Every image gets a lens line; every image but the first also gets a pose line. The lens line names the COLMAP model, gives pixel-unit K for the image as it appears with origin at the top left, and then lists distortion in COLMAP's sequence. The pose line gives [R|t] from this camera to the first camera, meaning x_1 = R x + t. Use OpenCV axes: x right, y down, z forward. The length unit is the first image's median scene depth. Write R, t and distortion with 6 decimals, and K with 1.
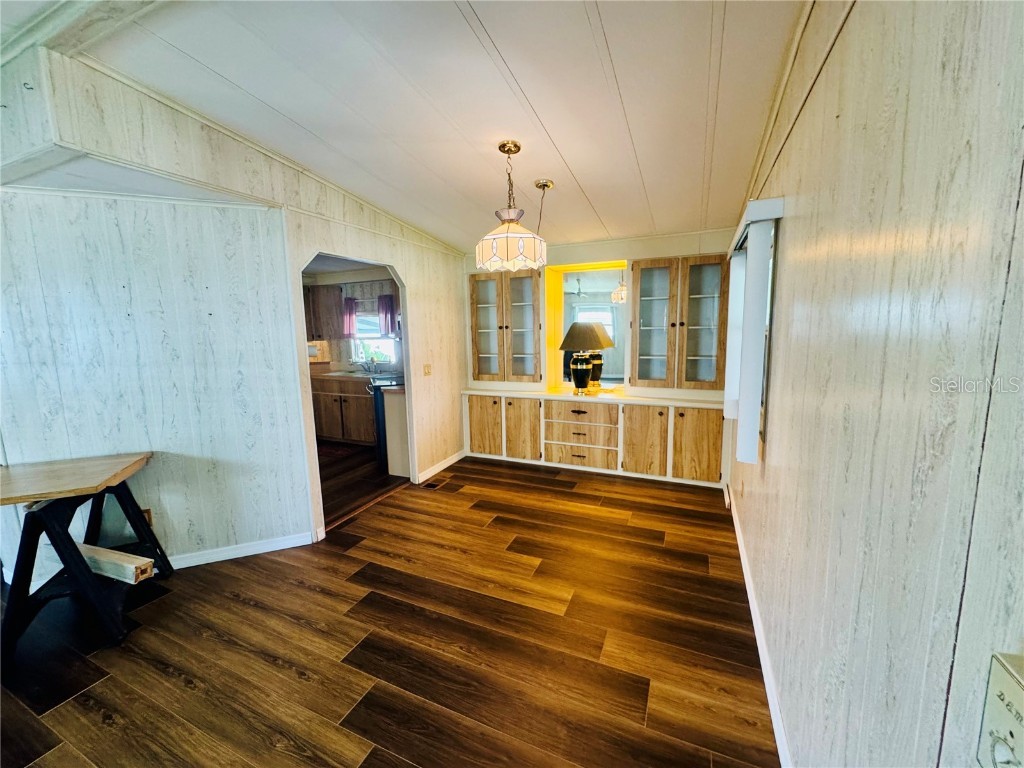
lens RADIAL K [[409.4, 0, 511.9], [0, 409.4, 382.3], [0, 0, 1]] dist [-0.000844, -0.000321]
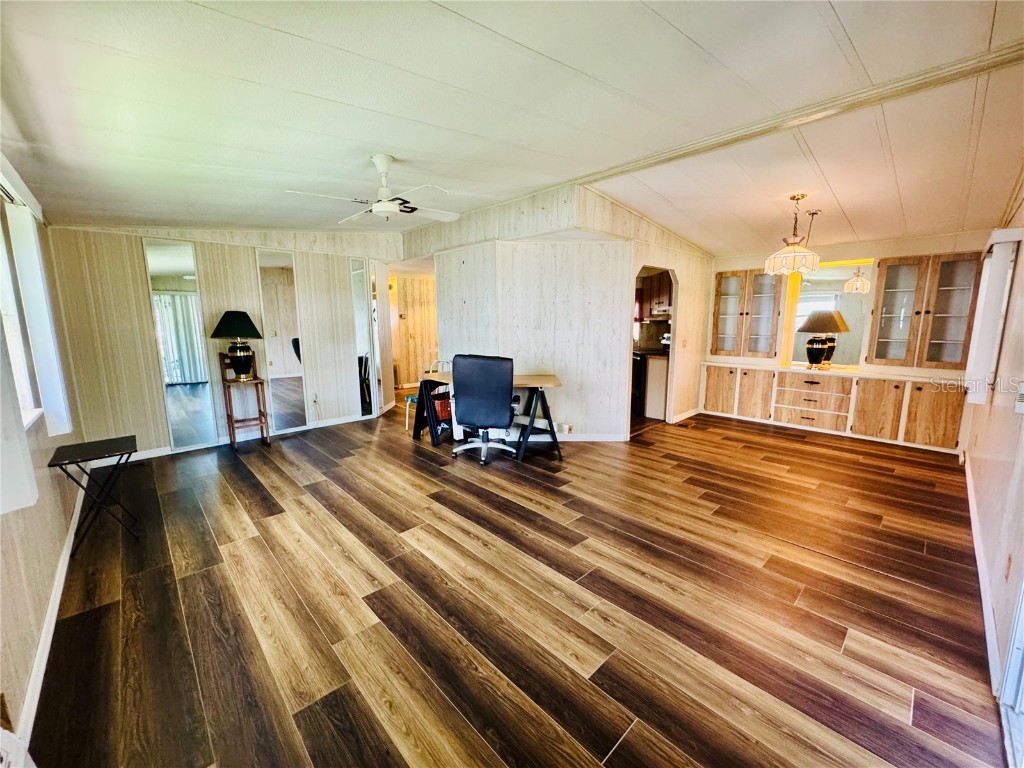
lens RADIAL K [[409.4, 0, 511.9], [0, 409.4, 382.3], [0, 0, 1]] dist [-0.000844, -0.000321]
pose [[0.923012, 0.076312, -0.377127, -0.219944], [-0.066663, 0.997029, 0.038592, 0.089128], [0.378952, -0.010480, 0.925357, -0.521115]]
